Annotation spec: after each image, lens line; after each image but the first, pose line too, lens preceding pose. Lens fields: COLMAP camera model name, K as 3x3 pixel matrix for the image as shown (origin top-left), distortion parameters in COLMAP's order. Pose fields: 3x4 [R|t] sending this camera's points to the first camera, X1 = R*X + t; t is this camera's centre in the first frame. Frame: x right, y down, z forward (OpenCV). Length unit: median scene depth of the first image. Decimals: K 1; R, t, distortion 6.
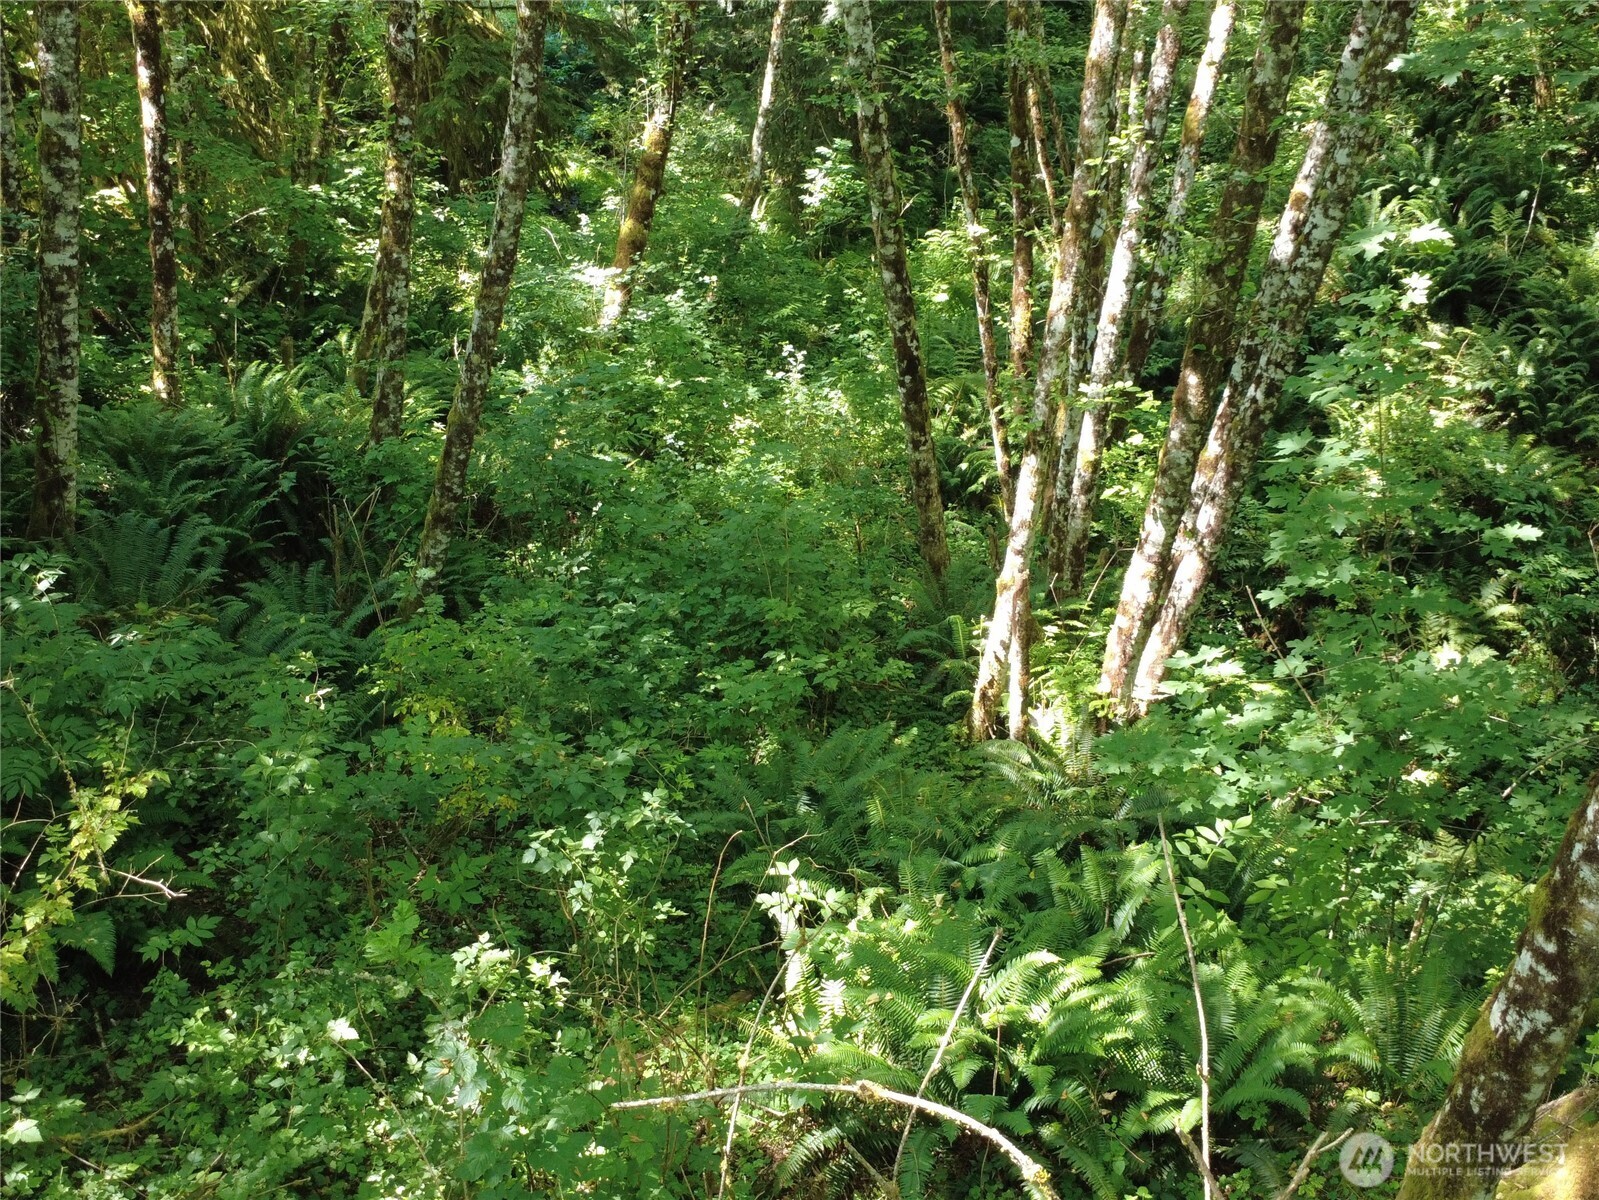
lens RADIAL K [[1599.3, 0, 799.5], [0, 1599.3, 600.0], [0, 0, 1]] dist [0.010647, 0.007647]
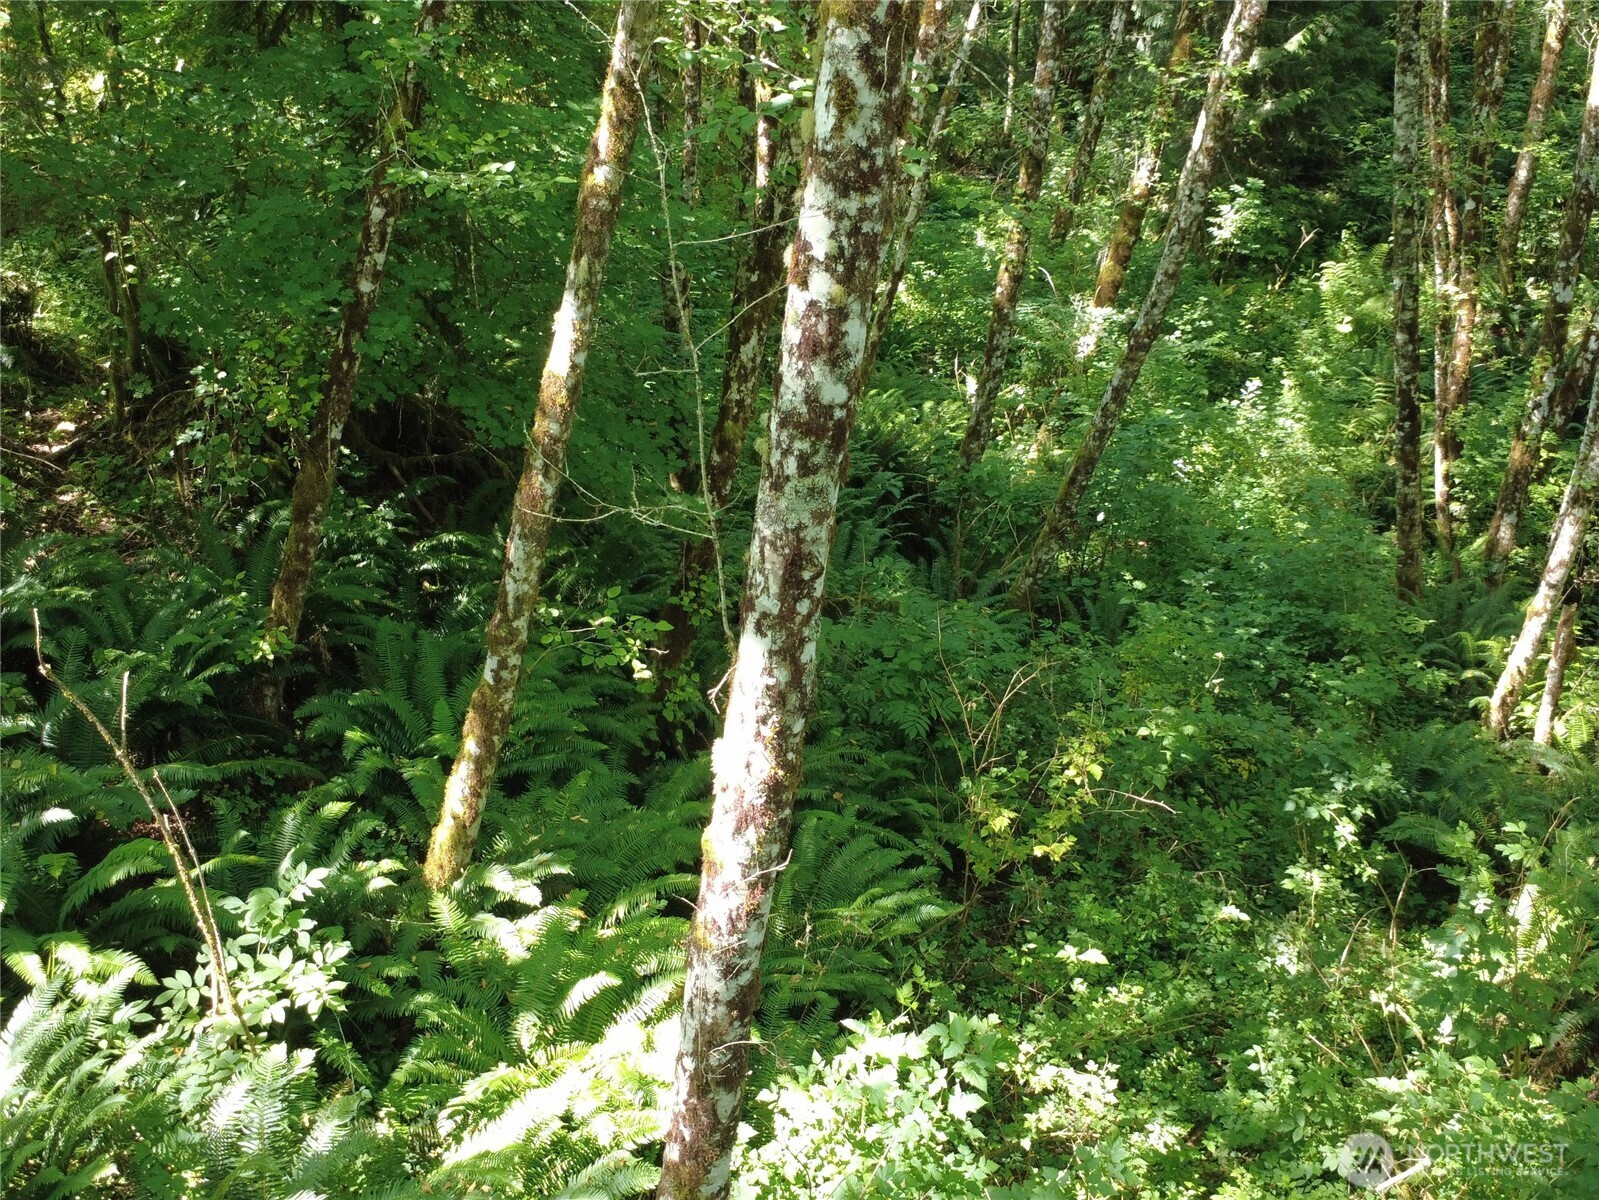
lens RADIAL K [[1599.3, 0, 799.5], [0, 1599.3, 600.0], [0, 0, 1]] dist [0.010647, 0.007647]
pose [[0.991678, 0.058325, -0.114774, -0.233143], [-0.056108, 0.998172, 0.022453, -0.011946], [0.115874, -0.015827, 0.993138, -0.215950]]
